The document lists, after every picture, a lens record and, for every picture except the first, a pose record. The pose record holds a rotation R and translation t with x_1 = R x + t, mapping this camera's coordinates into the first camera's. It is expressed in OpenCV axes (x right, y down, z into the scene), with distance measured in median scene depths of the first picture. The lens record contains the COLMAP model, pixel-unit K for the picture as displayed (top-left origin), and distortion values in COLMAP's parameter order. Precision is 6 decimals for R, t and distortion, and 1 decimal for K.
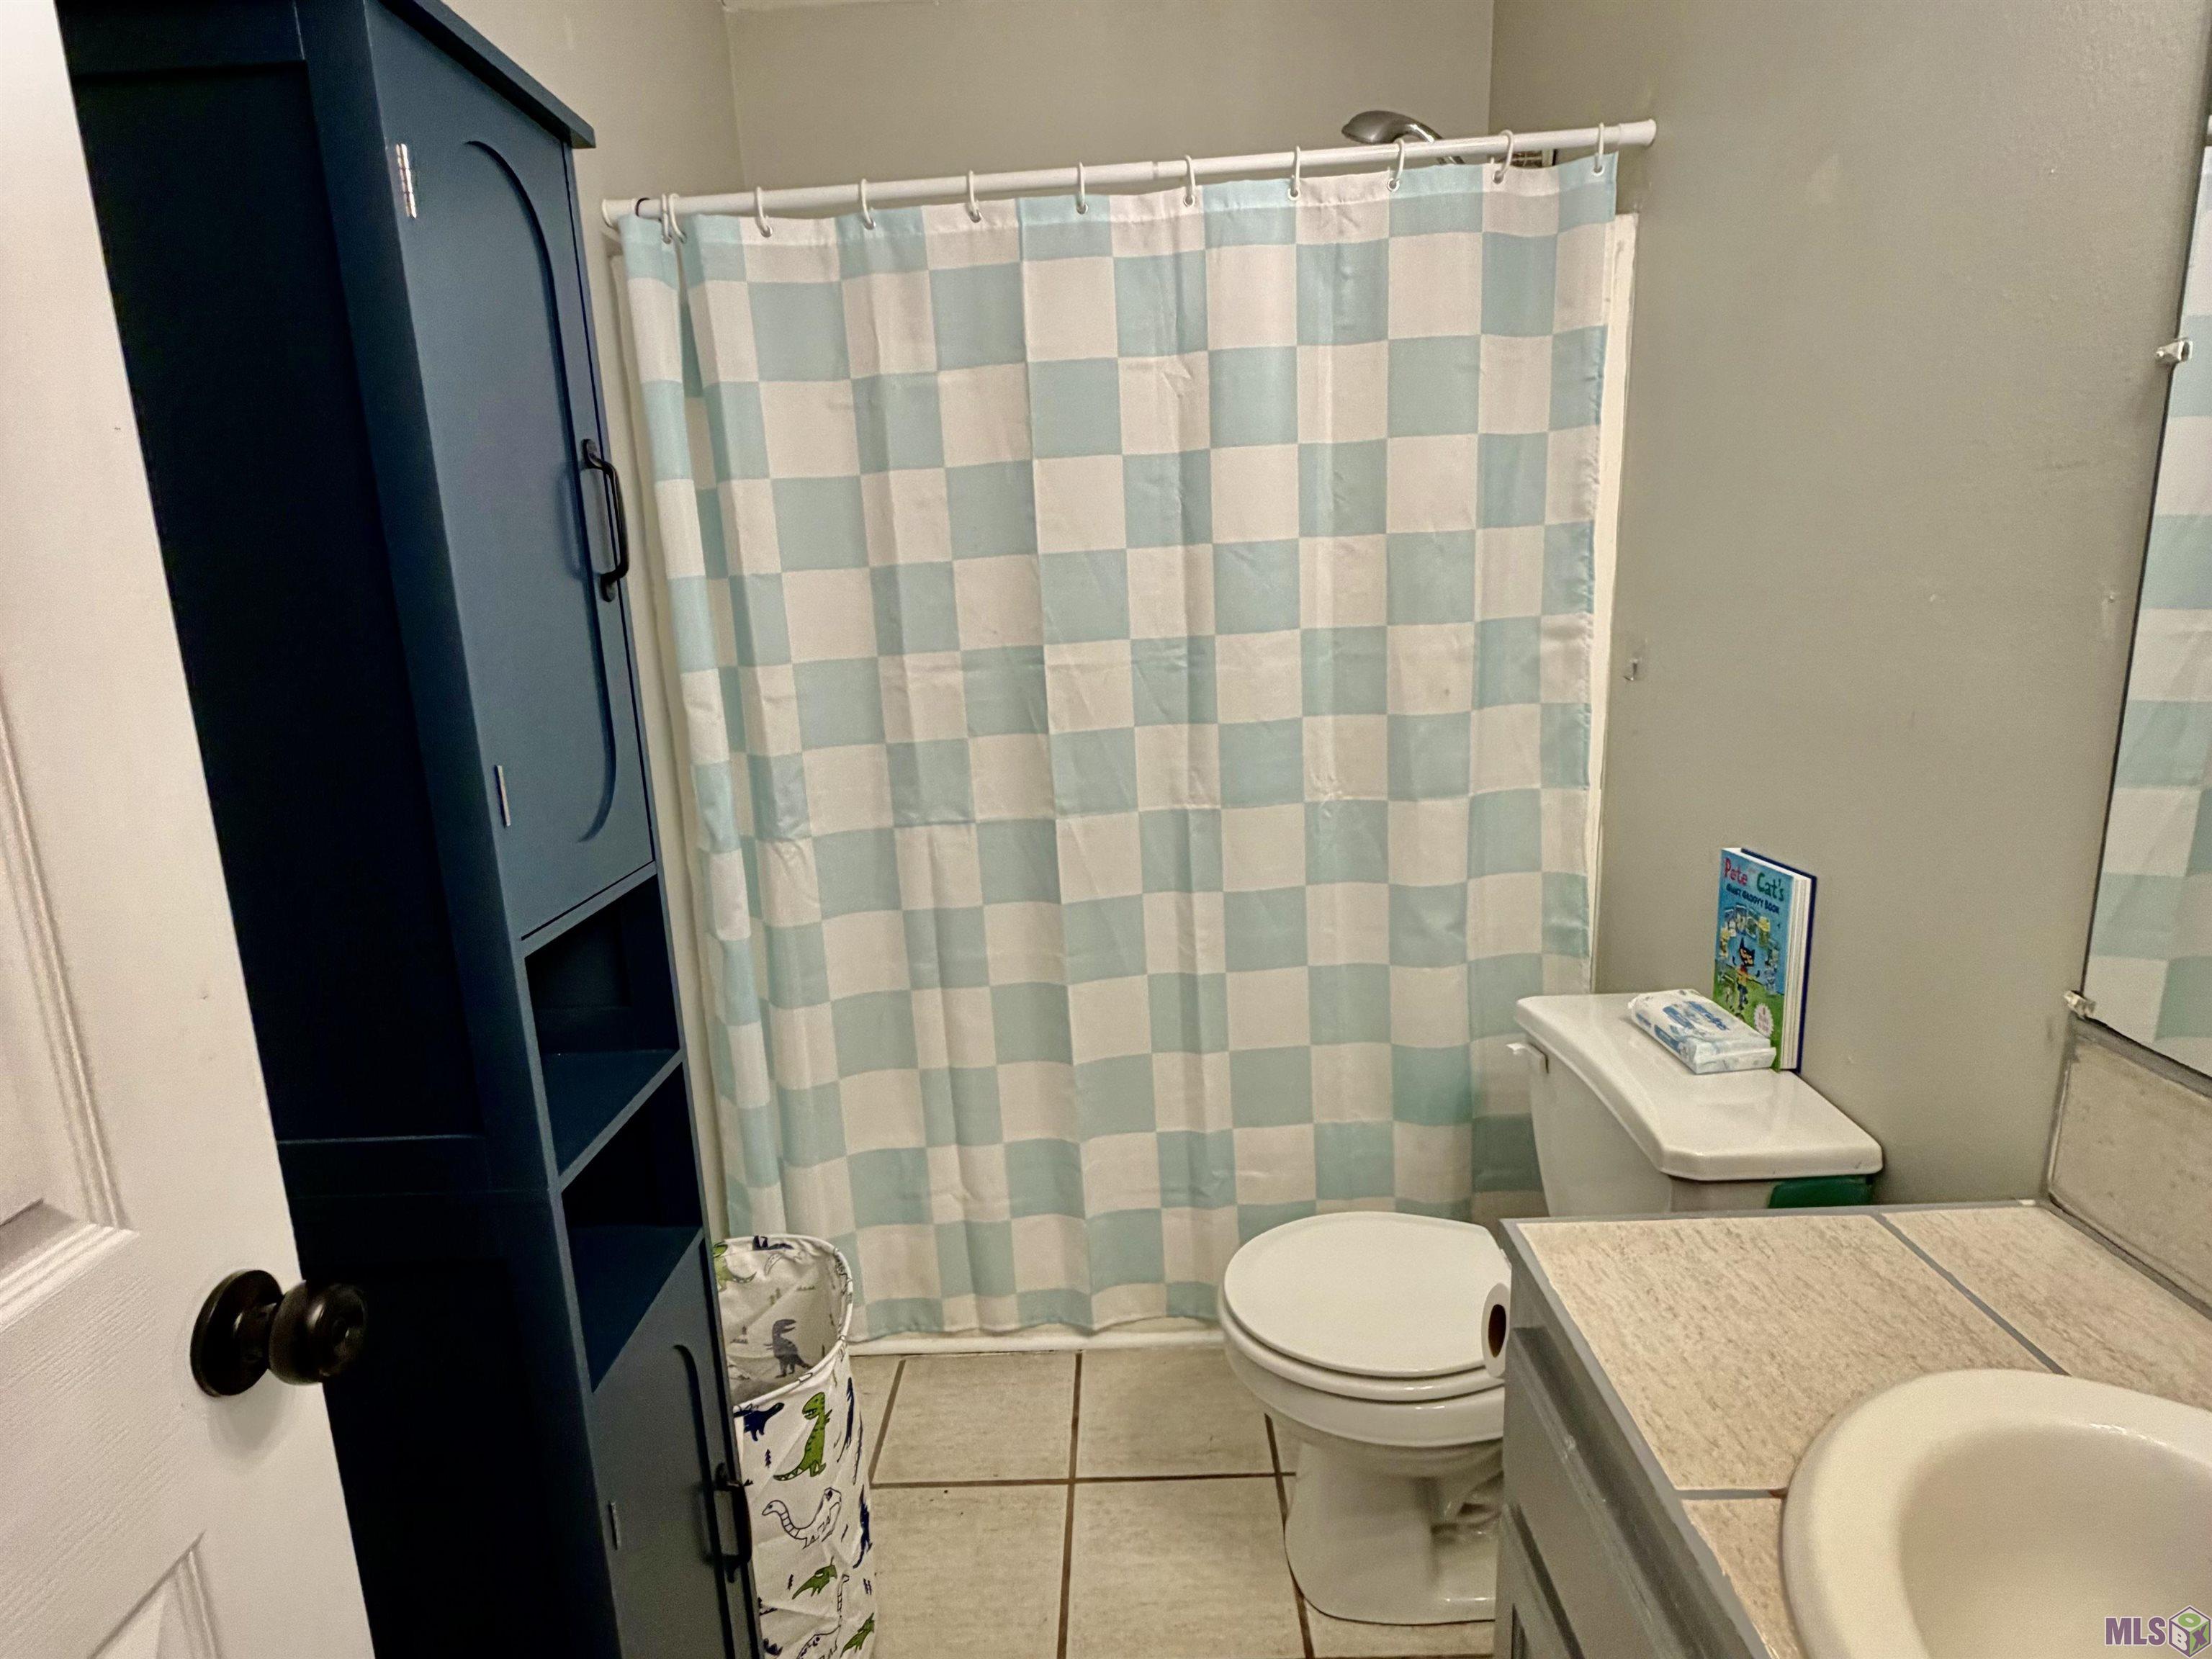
lens RADIAL K [[1176.4, 0, 1138.6], [0, 1176.4, 827.6], [0, 0, 1]] dist [0.001936, 0.001097]
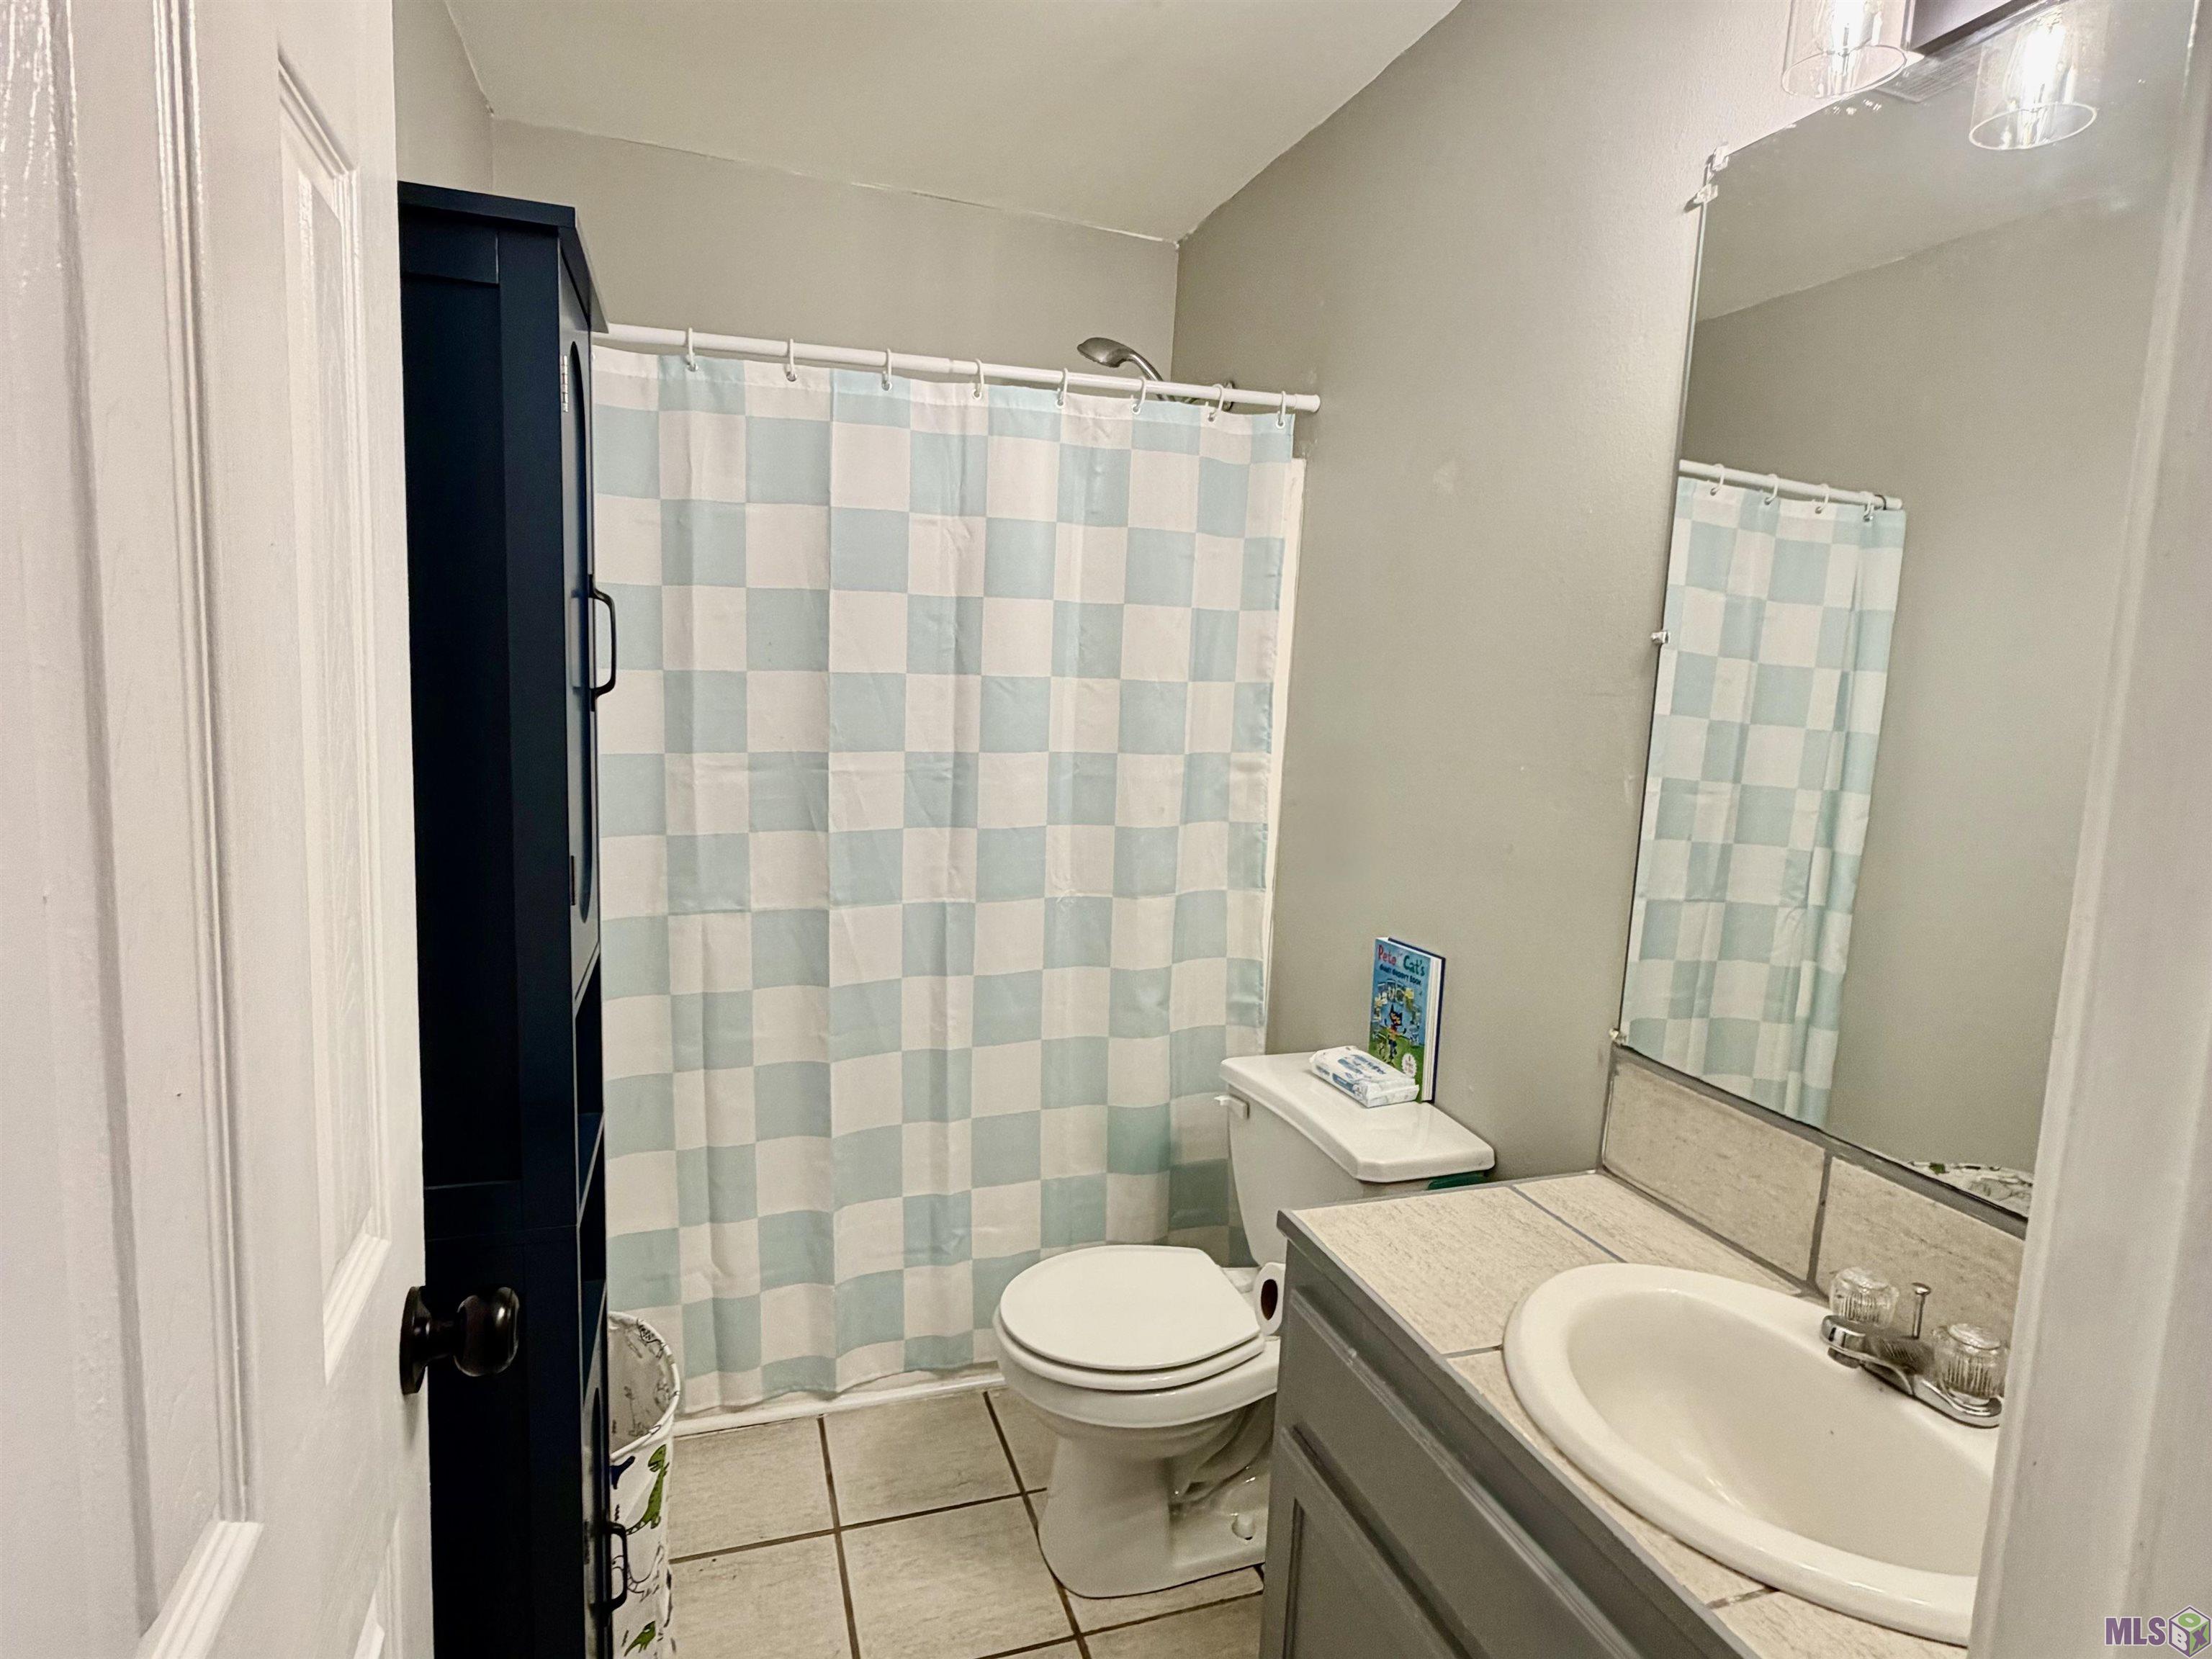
lens RADIAL K [[1176.4, 0, 1138.6], [0, 1176.4, 827.6], [0, 0, 1]] dist [0.001936, 0.001097]
pose [[0.936413, 0.038399, 0.348793, -0.193103], [-0.009797, 0.996468, -0.083400, 0.005886], [-0.350763, 0.074680, 0.933482, -0.138159]]
